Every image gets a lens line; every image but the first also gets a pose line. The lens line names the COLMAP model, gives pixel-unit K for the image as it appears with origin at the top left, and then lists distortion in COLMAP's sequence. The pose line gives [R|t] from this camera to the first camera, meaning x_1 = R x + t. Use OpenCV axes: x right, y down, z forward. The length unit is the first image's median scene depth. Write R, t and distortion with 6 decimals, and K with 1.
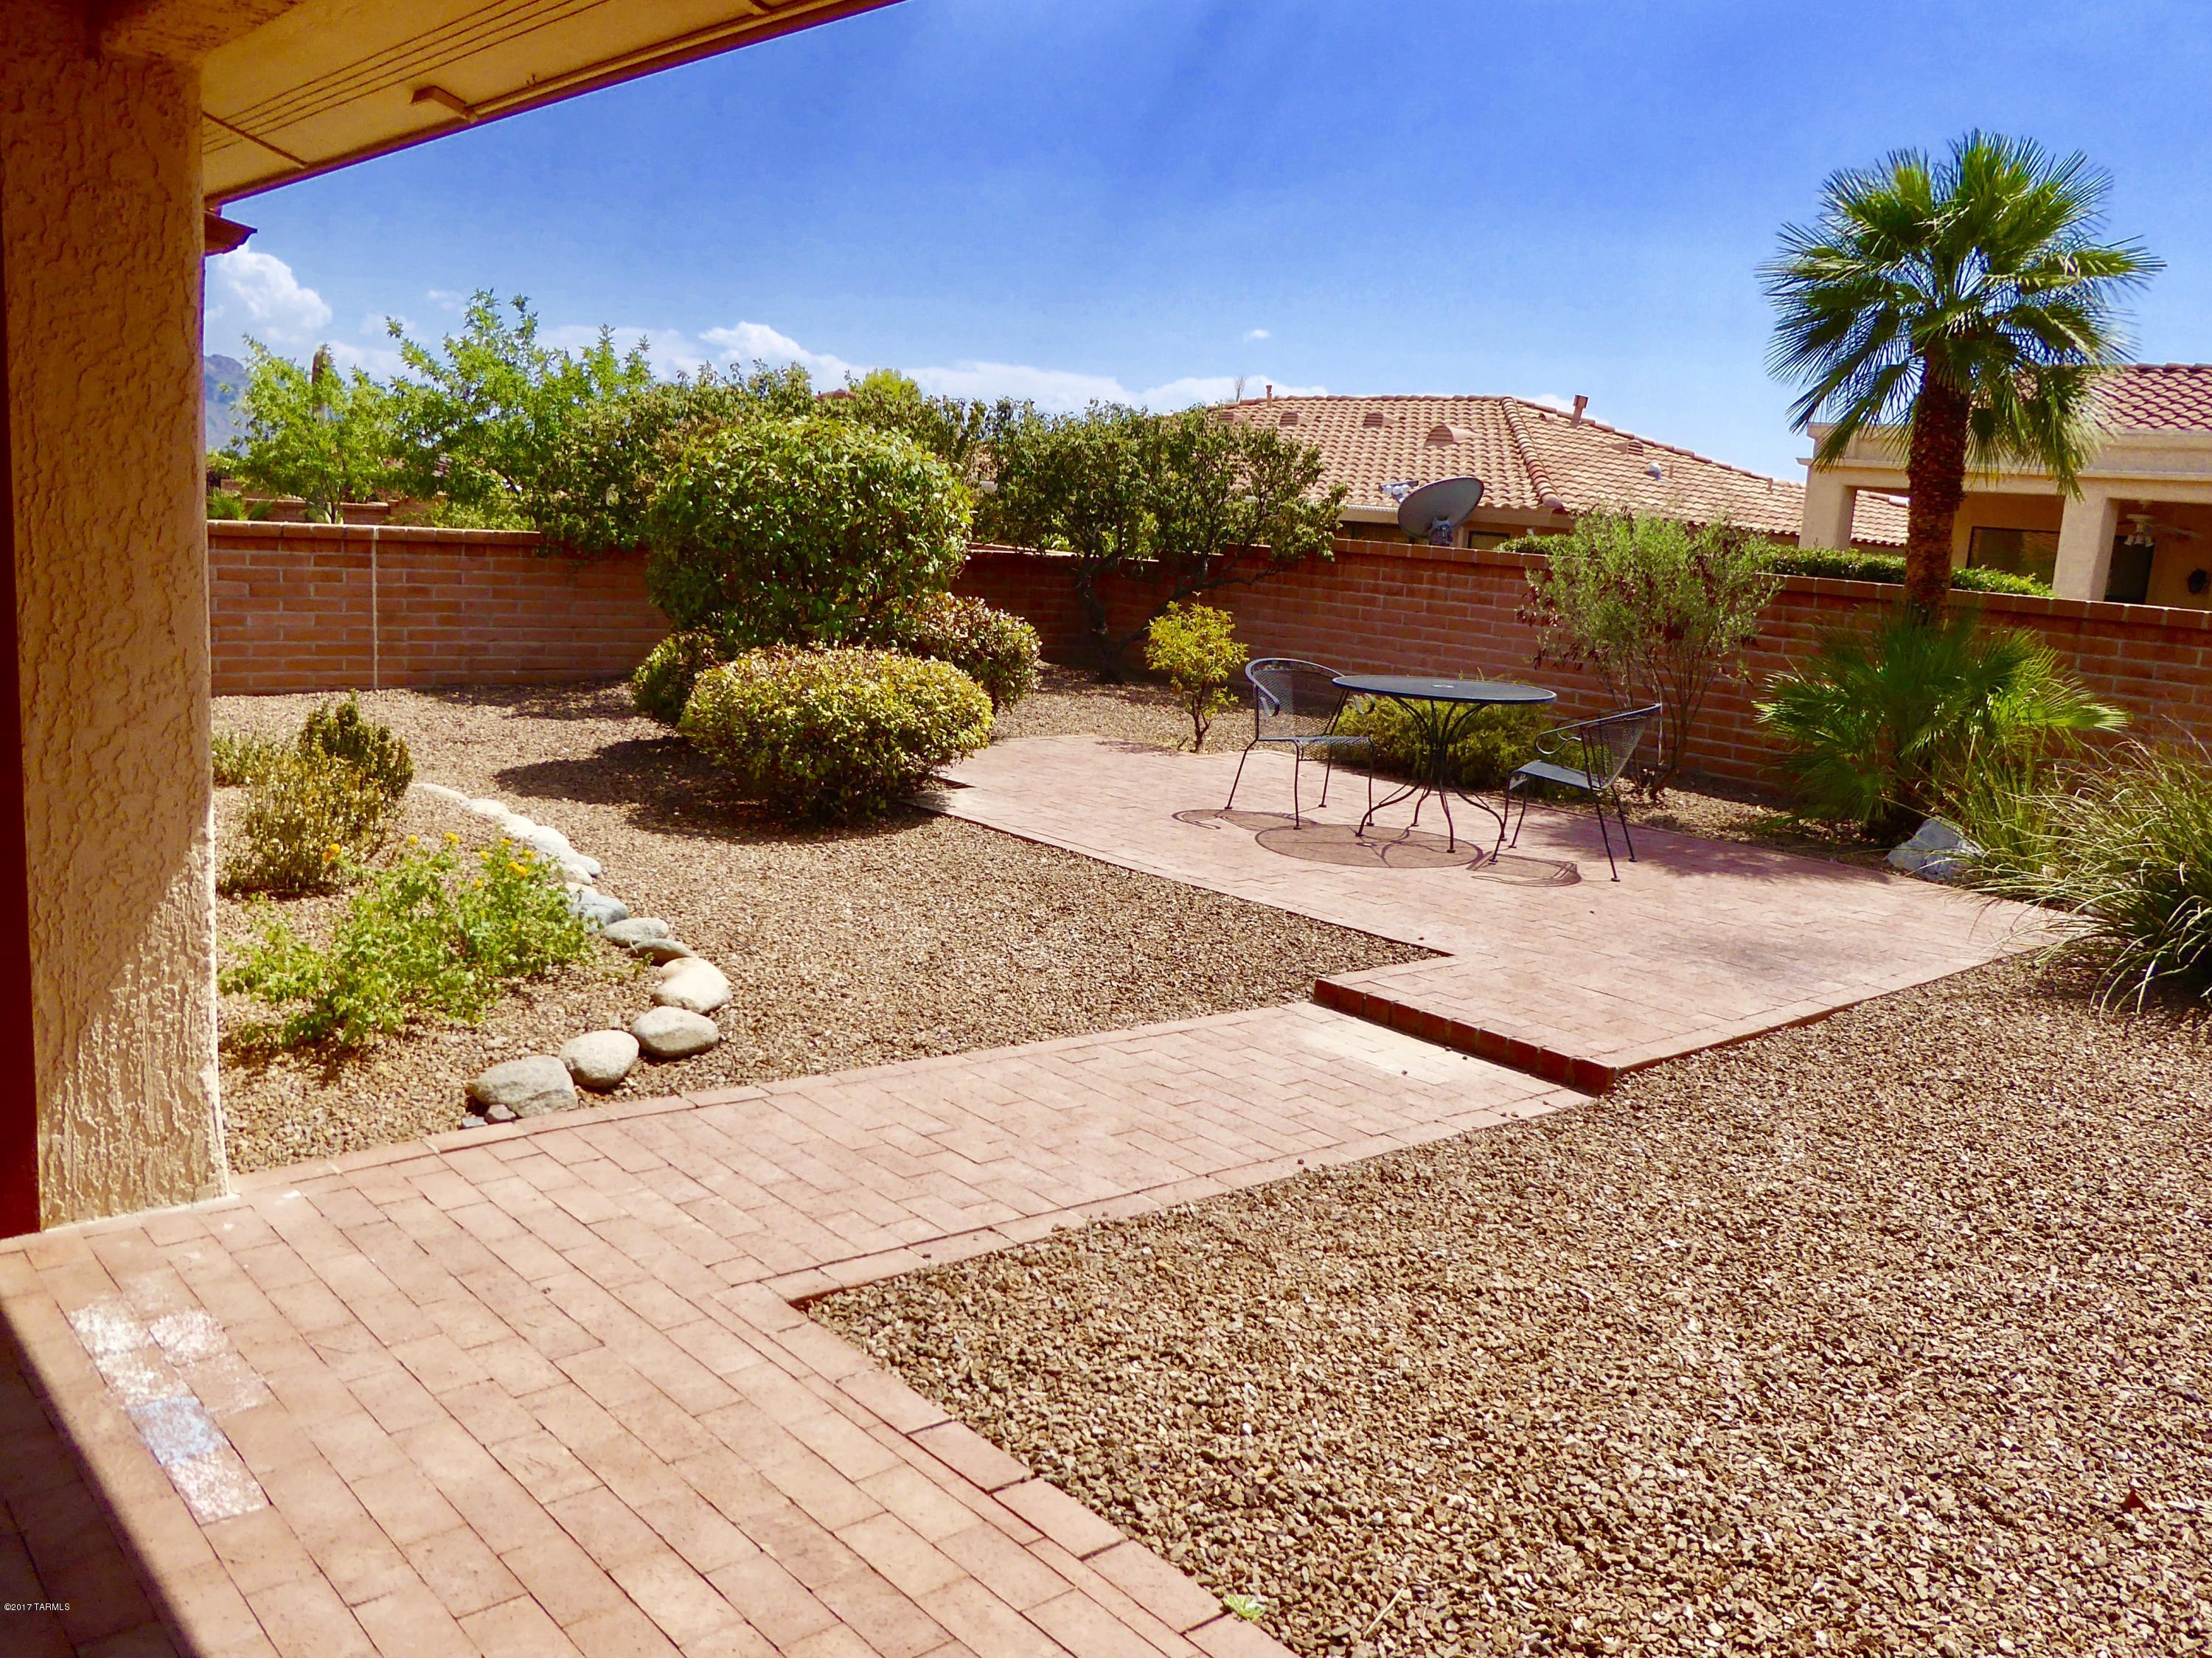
lens RADIAL K [[1593.2, 0, 1089.8], [0, 1593.2, 839.1], [0, 0, 1]] dist [-0.040753, 0.017640]
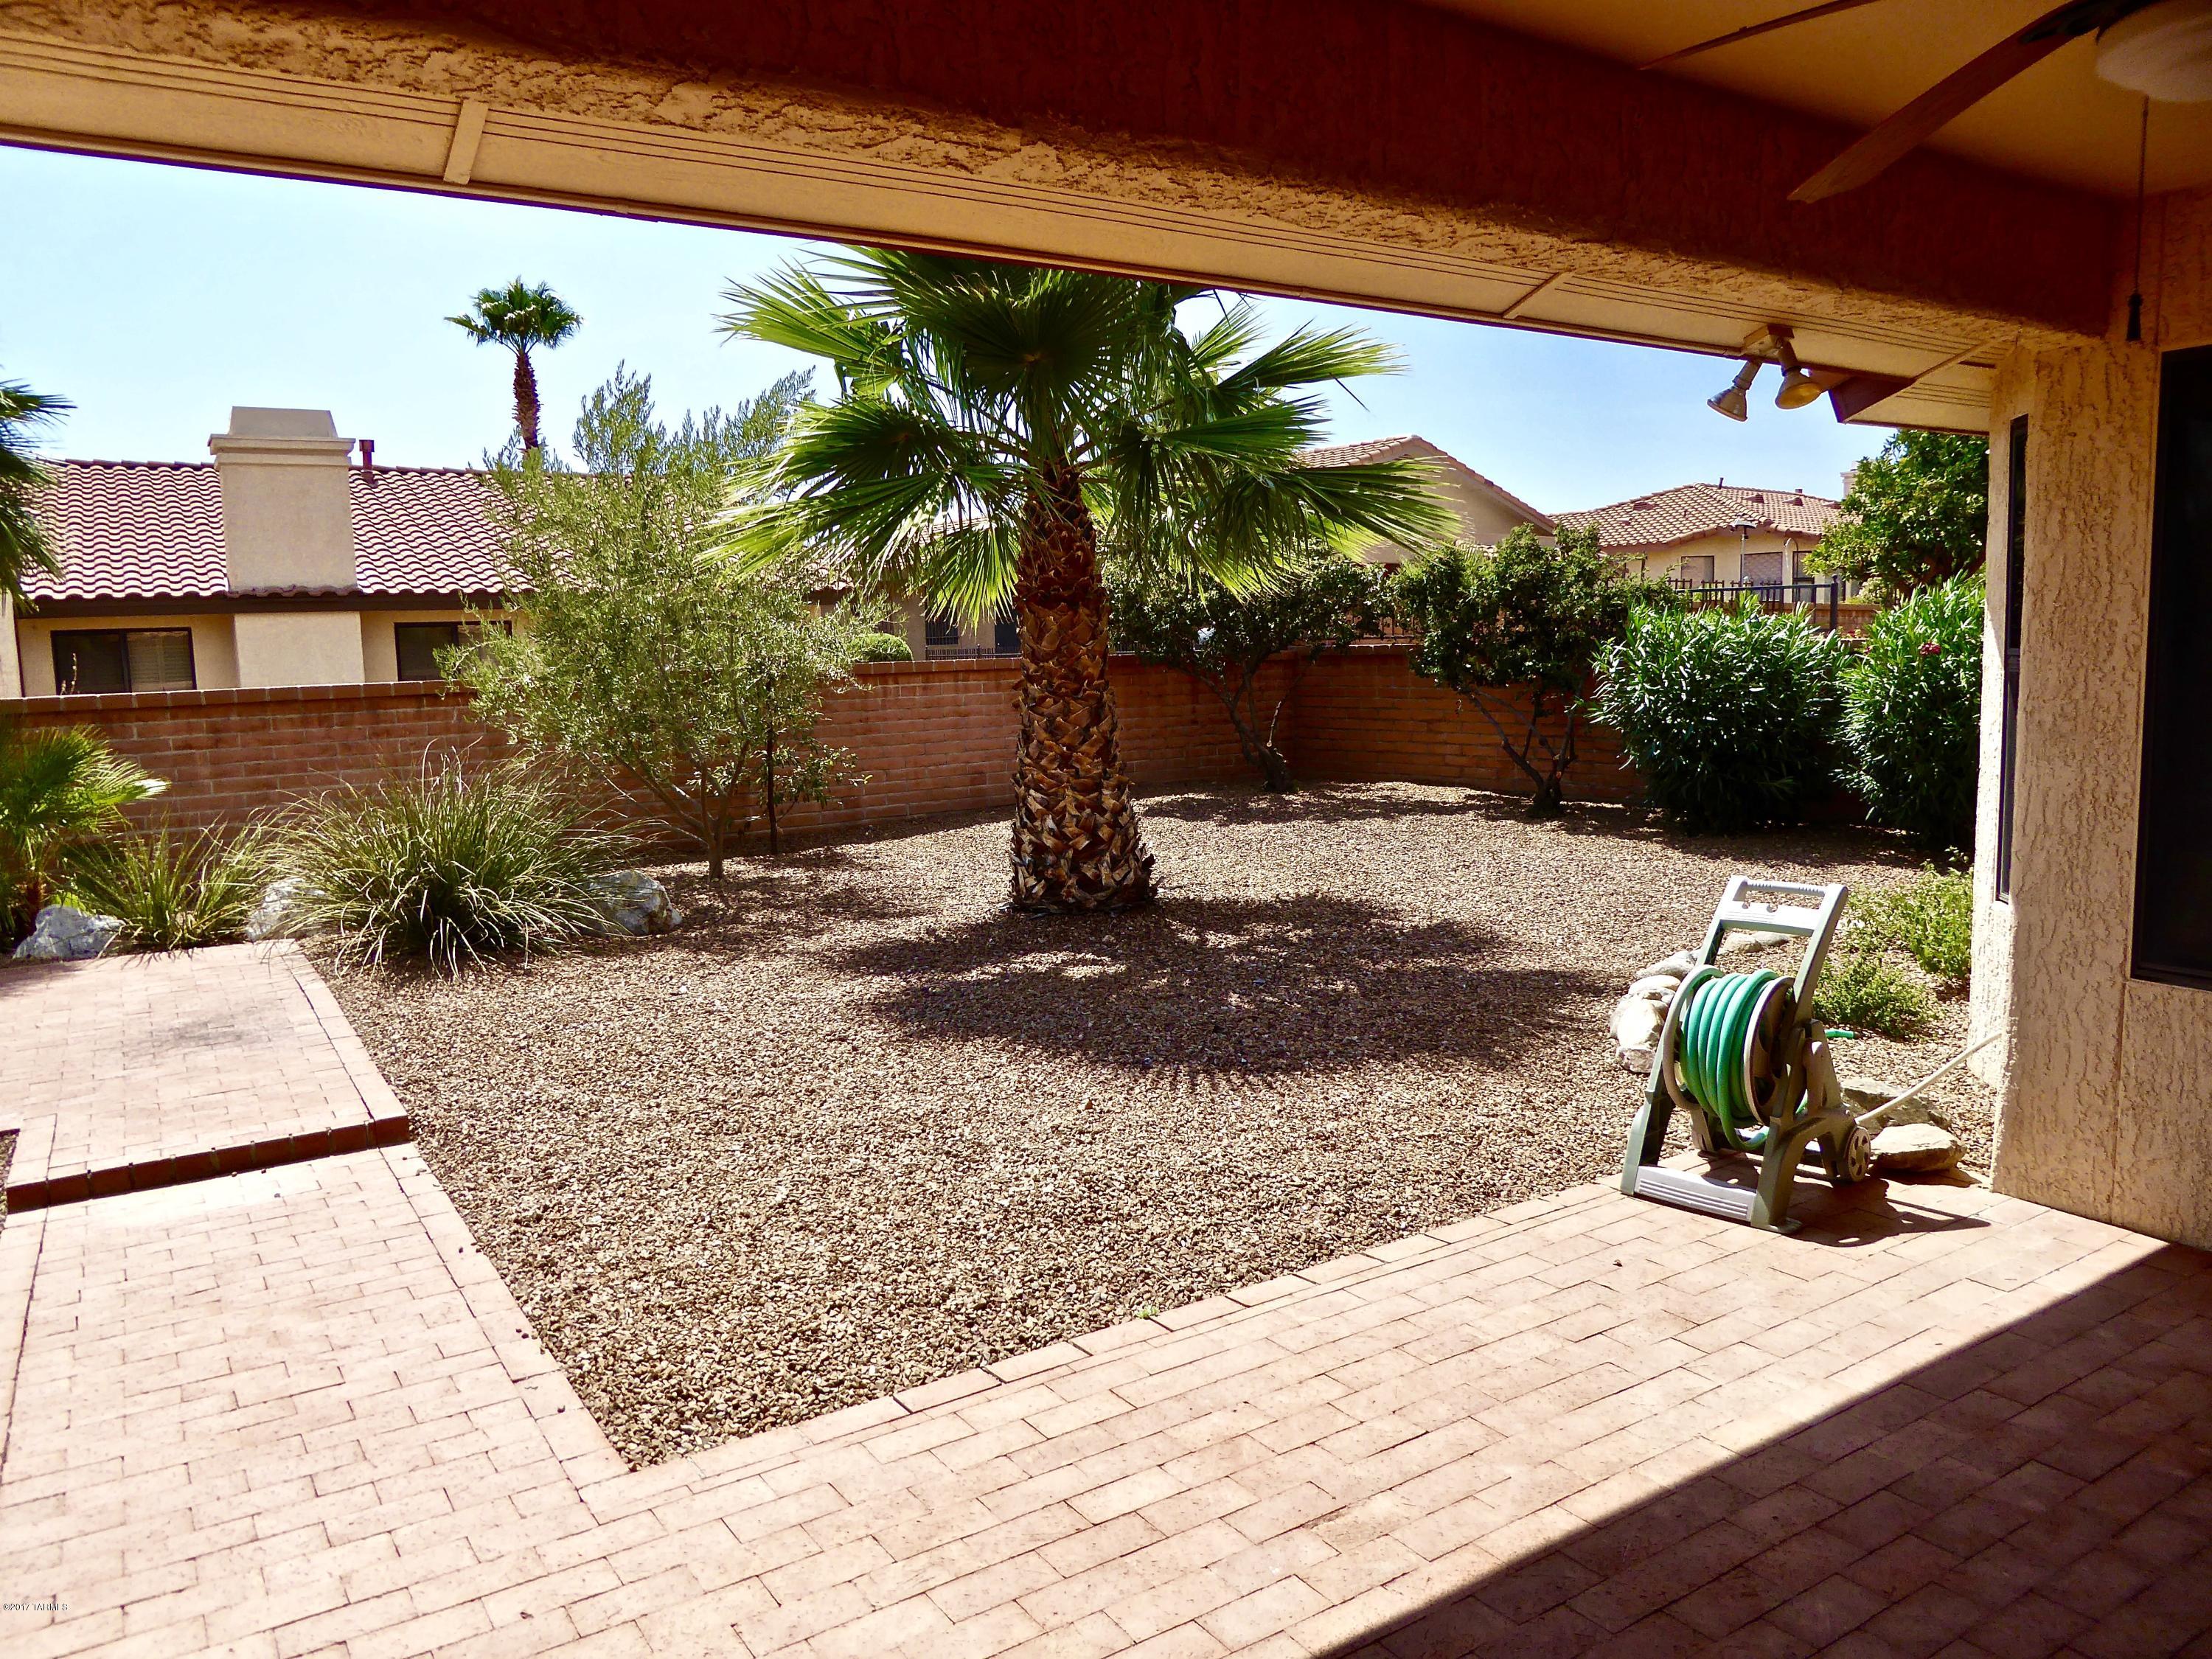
lens RADIAL K [[1593.3, 0, 1085.6], [0, 1593.3, 825.3], [0, 0, 1]] dist [-0.040753, 0.017640]
pose [[0.195758, -0.189207, 0.962226, -0.754277], [0.241813, 0.960226, 0.139618, -0.106509], [-0.950371, 0.205347, 0.233724, 0.361597]]
